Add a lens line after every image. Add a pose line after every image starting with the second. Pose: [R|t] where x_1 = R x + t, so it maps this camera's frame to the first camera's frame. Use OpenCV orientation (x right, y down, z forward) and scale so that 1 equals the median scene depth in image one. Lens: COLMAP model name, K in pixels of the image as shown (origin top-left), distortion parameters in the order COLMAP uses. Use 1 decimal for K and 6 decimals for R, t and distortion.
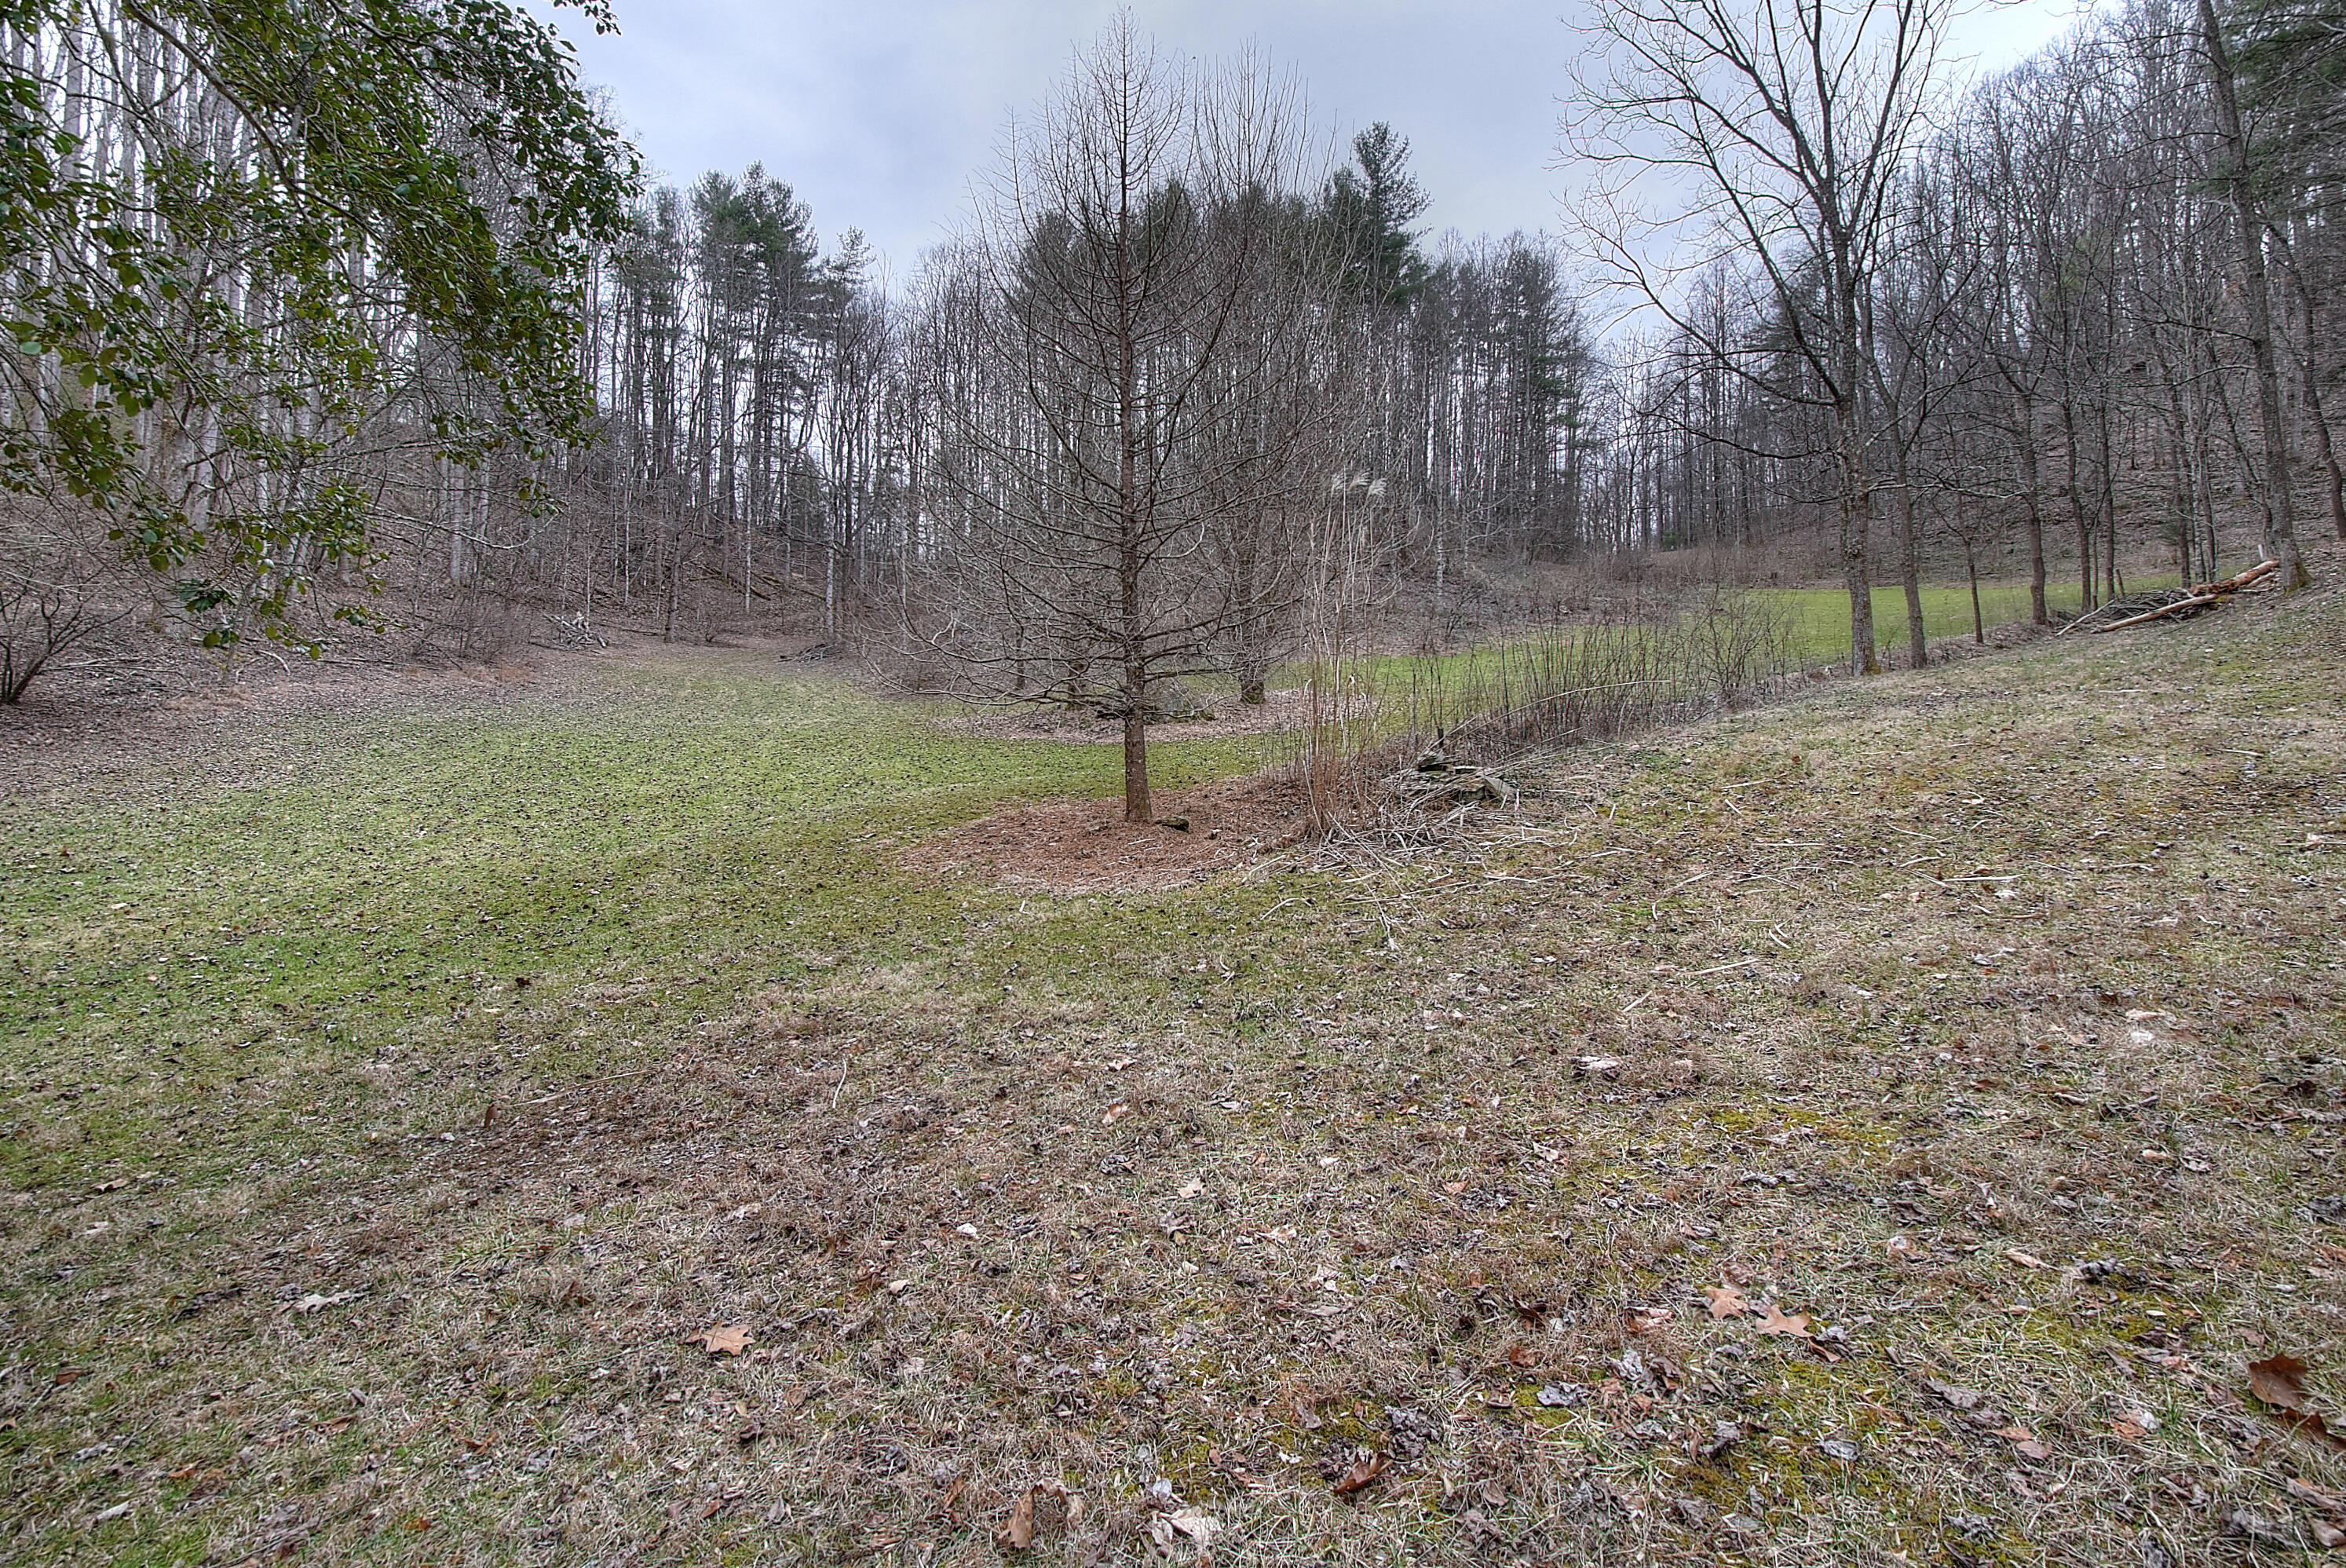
lens RADIAL K [[1016.9, 0, 1175.1], [0, 1016.9, 778.2], [0, 0, 1]] dist [-0.005218, -0.002215]
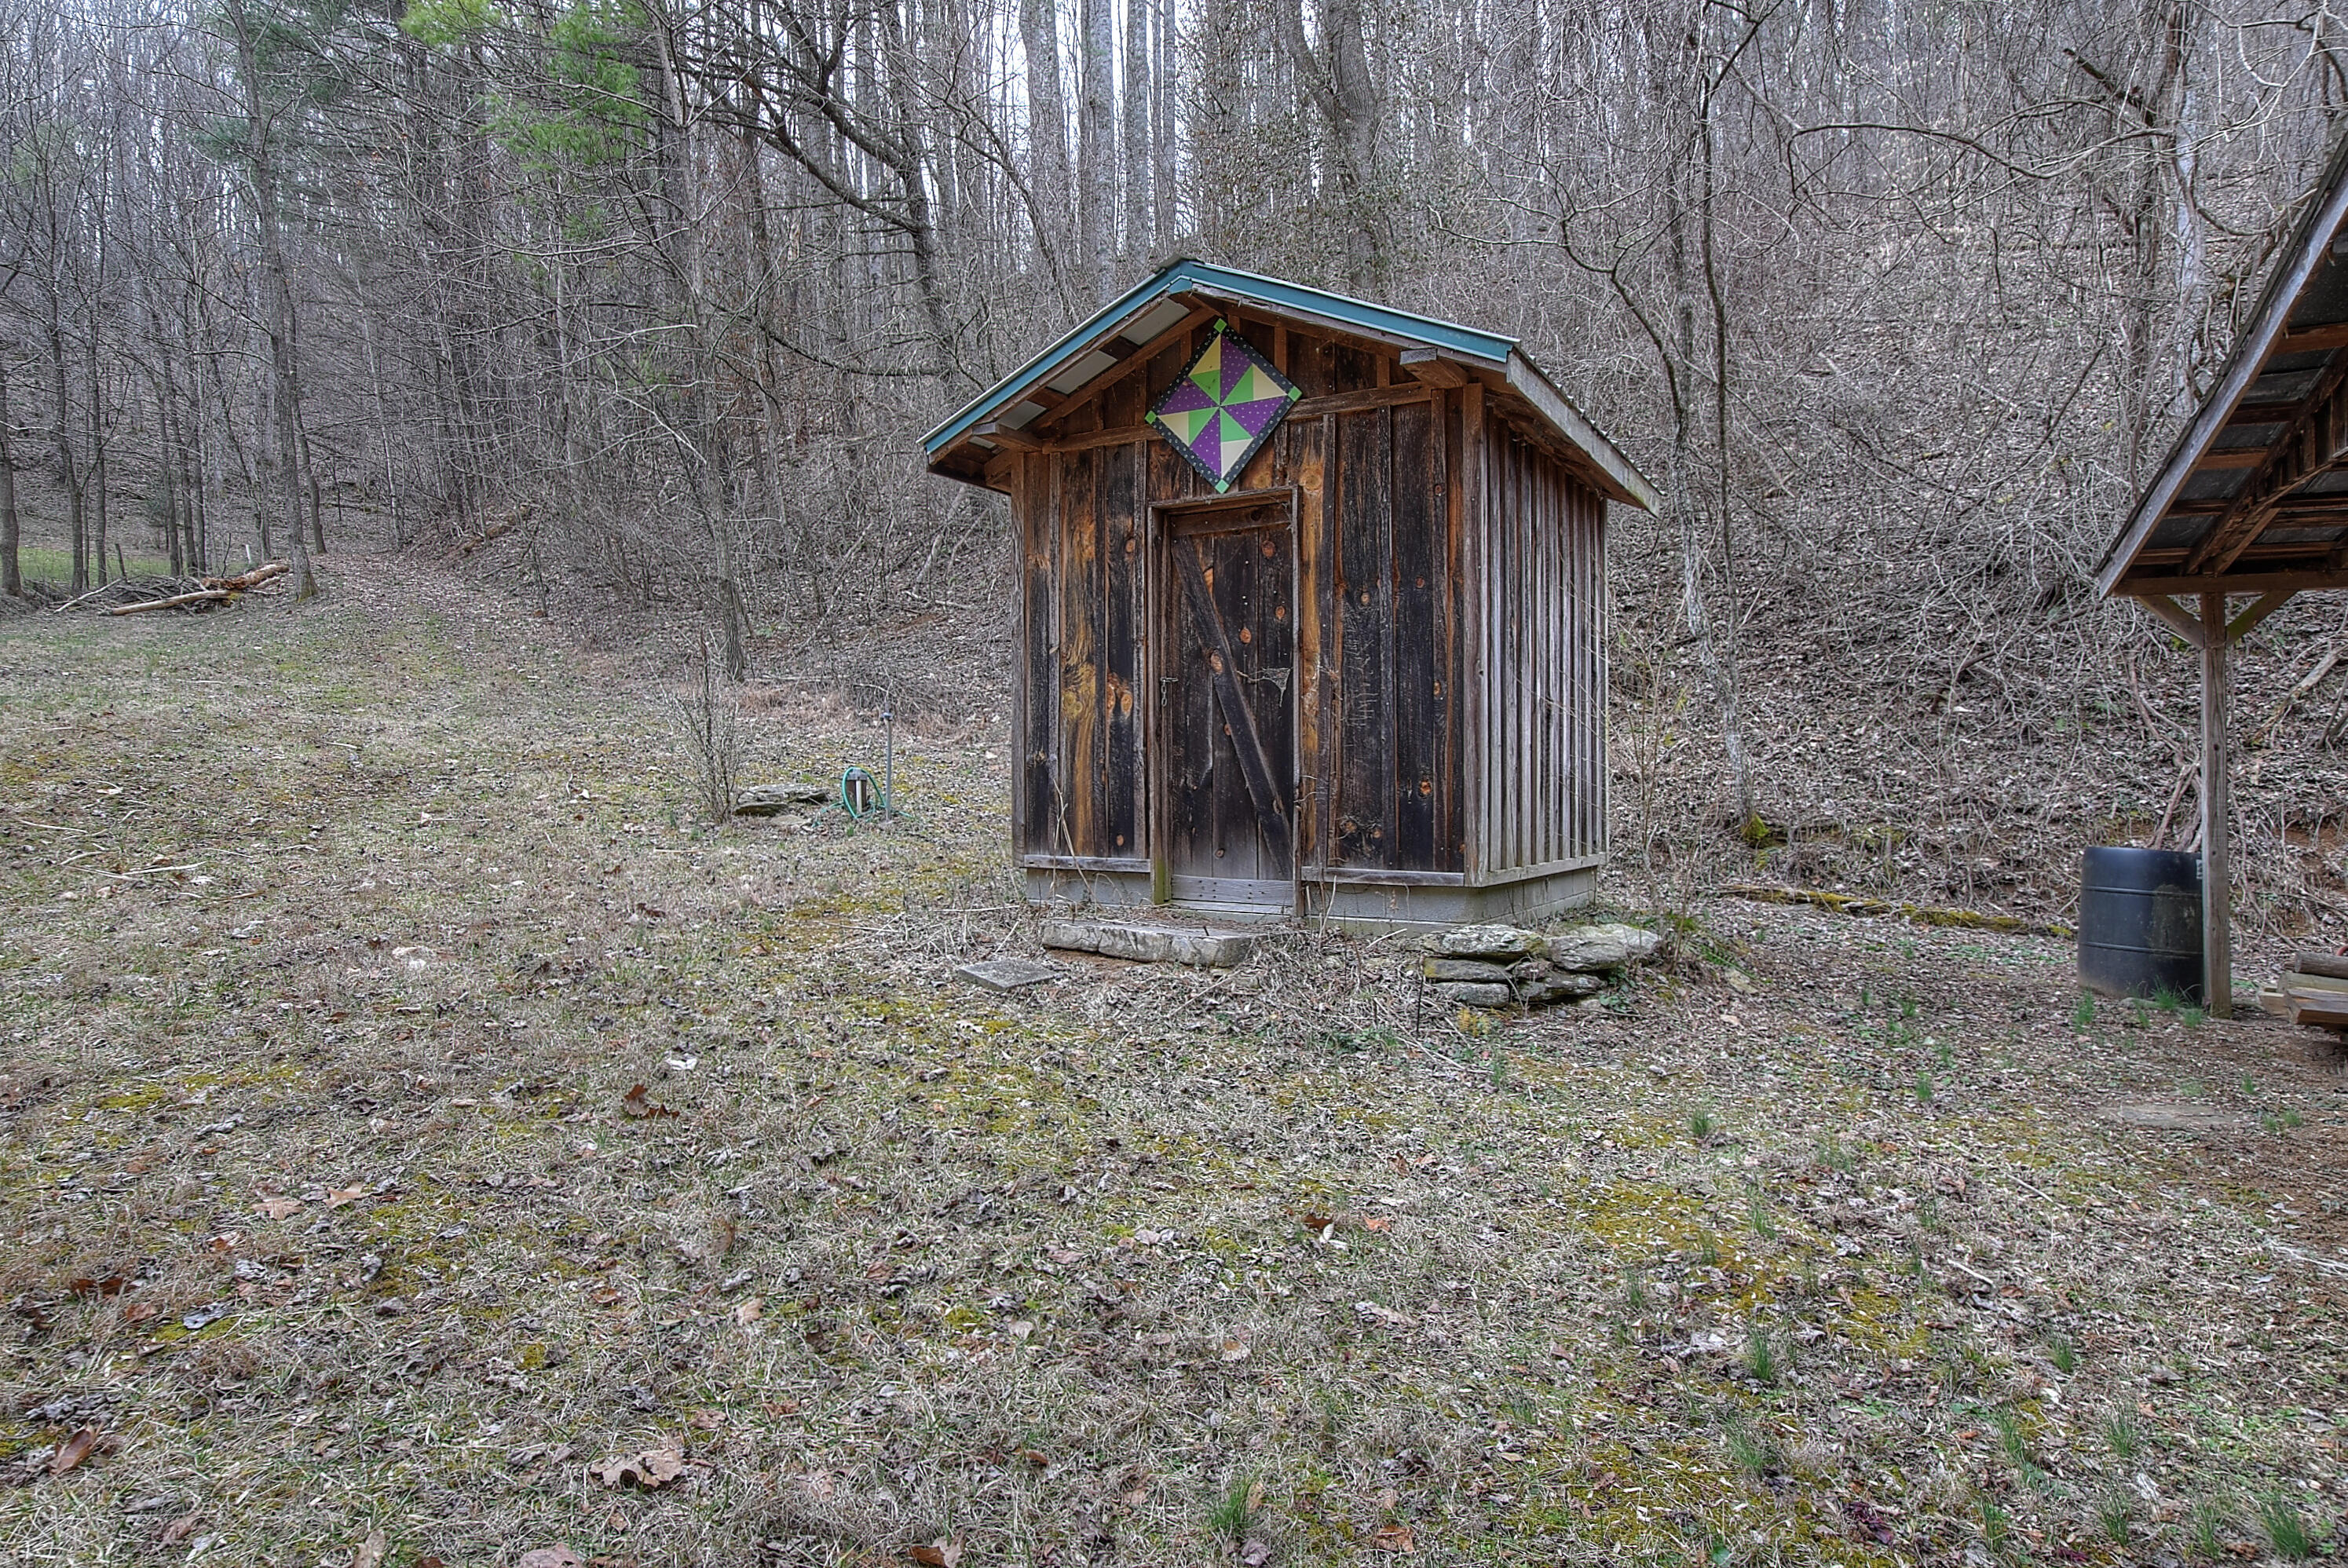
lens RADIAL K [[1417.9, 0, 1167.1], [0, 1417.9, 783.1], [0, 0, 1]] dist [-0.003829, -0.000617]
pose [[0.130587, 0.013493, 0.991345, -0.248317], [0.010294, 0.999835, -0.014965, 0.040170], [-0.991383, 0.012160, 0.130427, -0.024172]]
